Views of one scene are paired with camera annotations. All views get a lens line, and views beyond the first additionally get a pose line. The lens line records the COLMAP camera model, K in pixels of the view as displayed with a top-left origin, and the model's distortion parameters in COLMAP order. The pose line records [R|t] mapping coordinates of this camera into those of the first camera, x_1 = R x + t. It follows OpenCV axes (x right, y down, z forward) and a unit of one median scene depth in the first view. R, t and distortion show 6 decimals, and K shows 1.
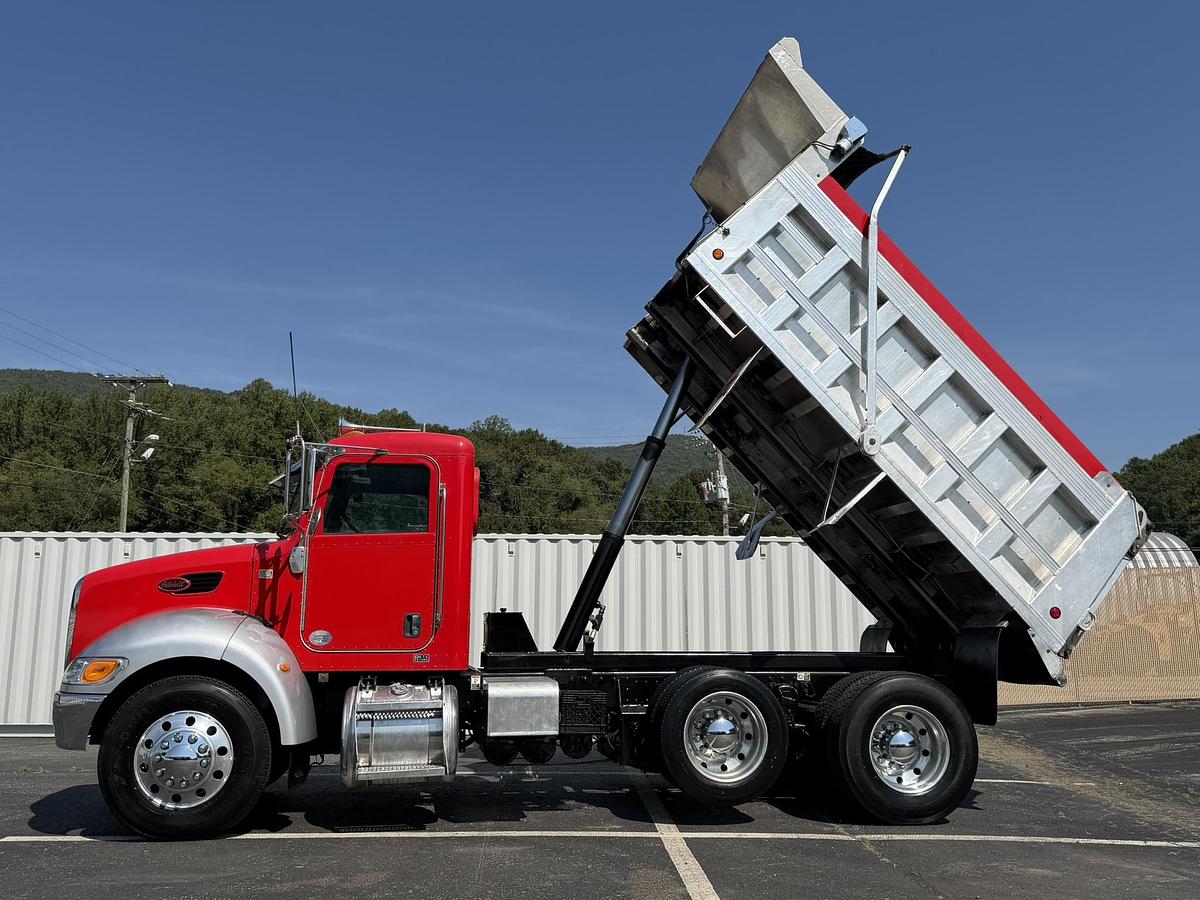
lens RADIAL K [[1055.4, 0, 603.8], [0, 1055.4, 435.0], [0, 0, 1]] dist [0.109977, -0.193111]
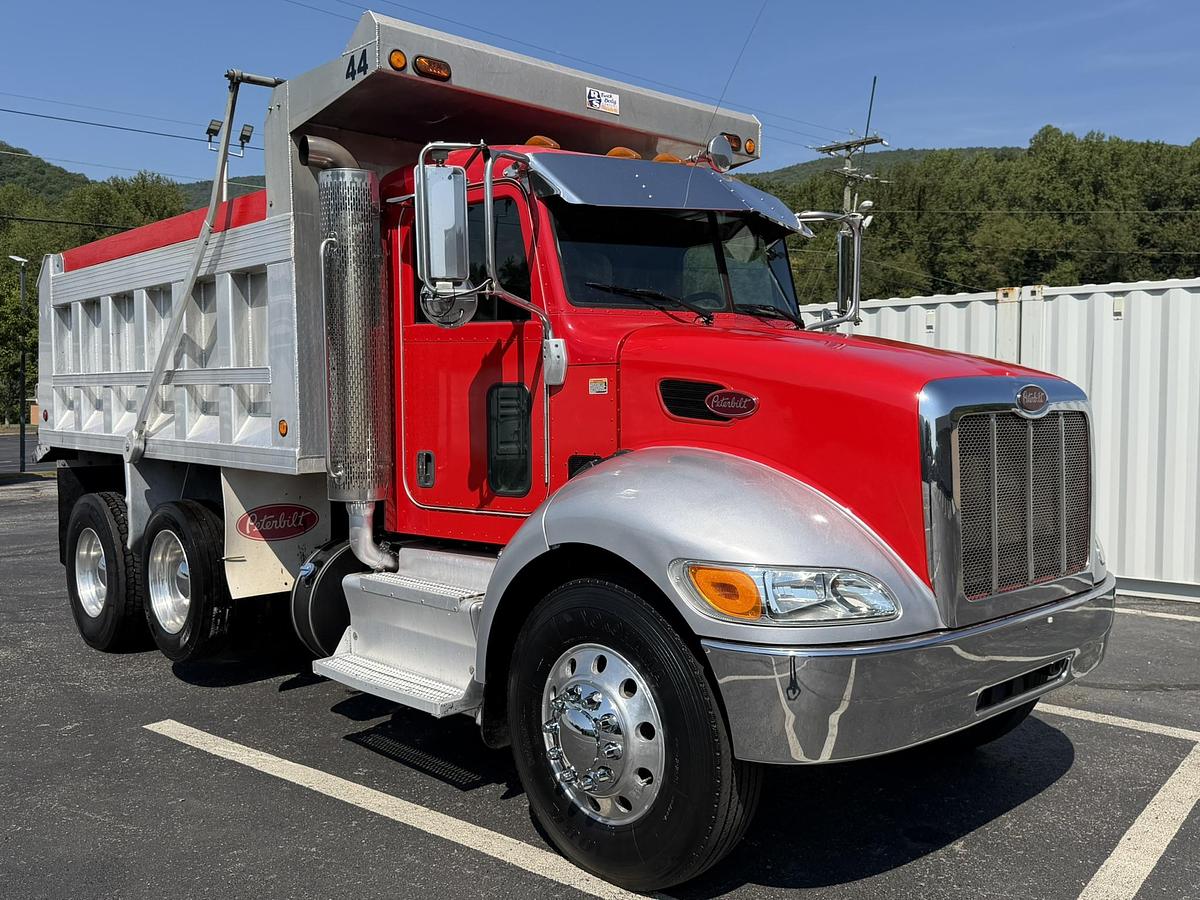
lens RADIAL K [[1055.4, 0, 600.5], [0, 1055.4, 452.4], [0, 0, 1]] dist [0.109977, -0.193111]
pose [[0.756142, 0.026626, -0.653865, -0.041288], [0.126191, 0.974487, 0.185612, 0.060127], [0.642125, -0.222861, 0.733490, 0.572174]]
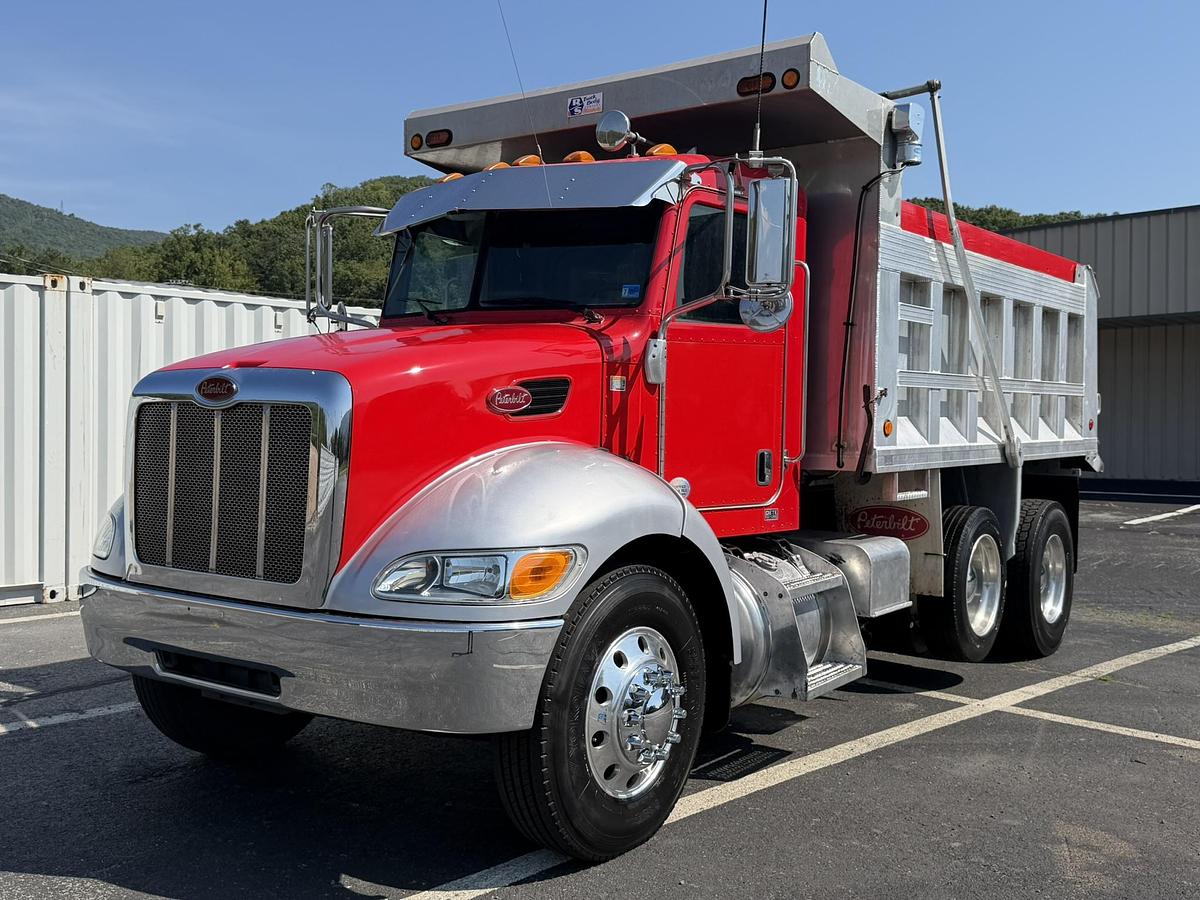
lens RADIAL K [[1208.5, 0, 600.2], [0, 1208.5, 447.2], [0, 0, 1]] dist [0.064709, 0.000000]
pose [[0.718413, -0.009779, 0.695548, -0.756114], [-0.141425, 0.976965, 0.159809, 0.060168], [-0.681089, -0.213177, 0.700481, 0.532026]]
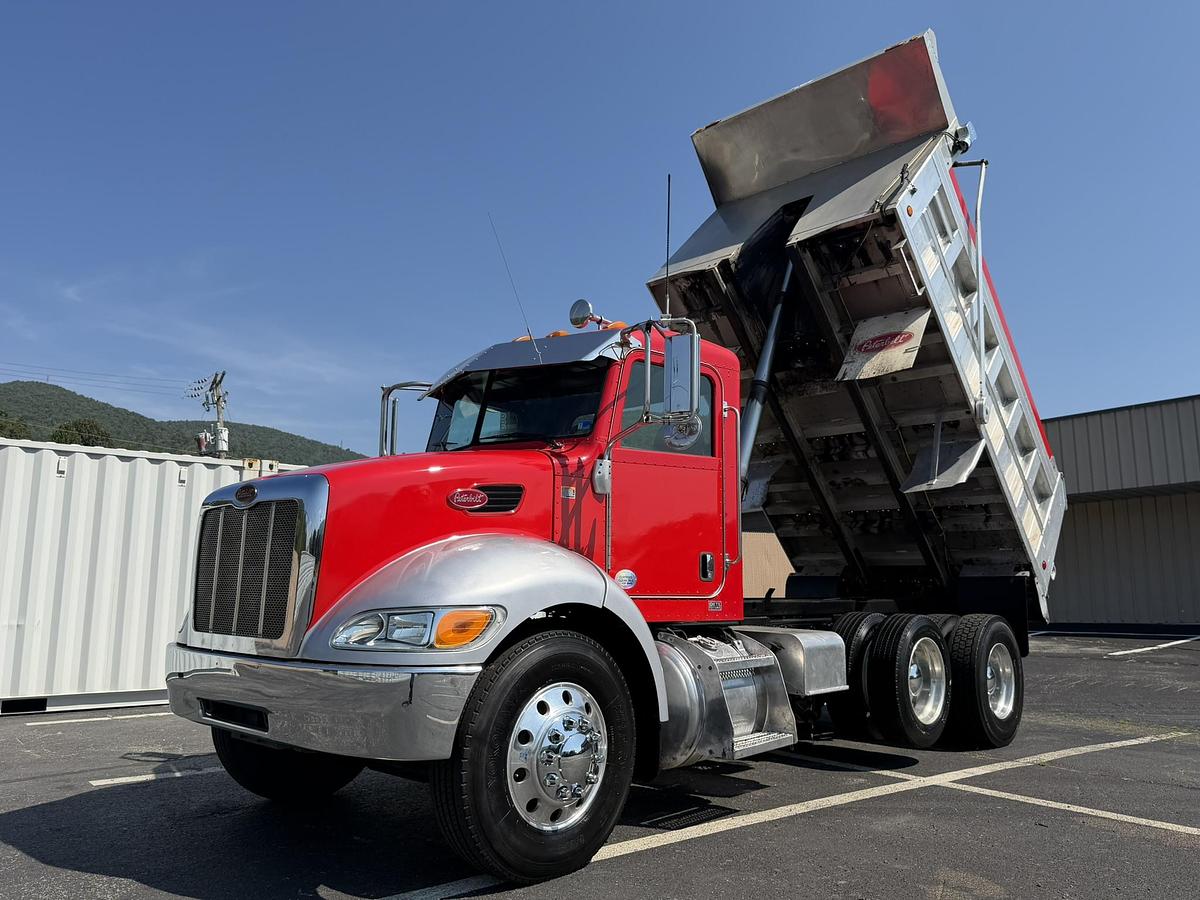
lens RADIAL K [[901.1, 0, 605.4], [0, 901.1, 438.5], [0, 0, 1]] dist [0.046601, -0.038064]
pose [[0.800008, 0.100981, 0.591431, -0.650815], [-0.116330, 0.993136, -0.012212, 0.095589], [-0.588604, -0.059032, 0.806263, 0.474811]]
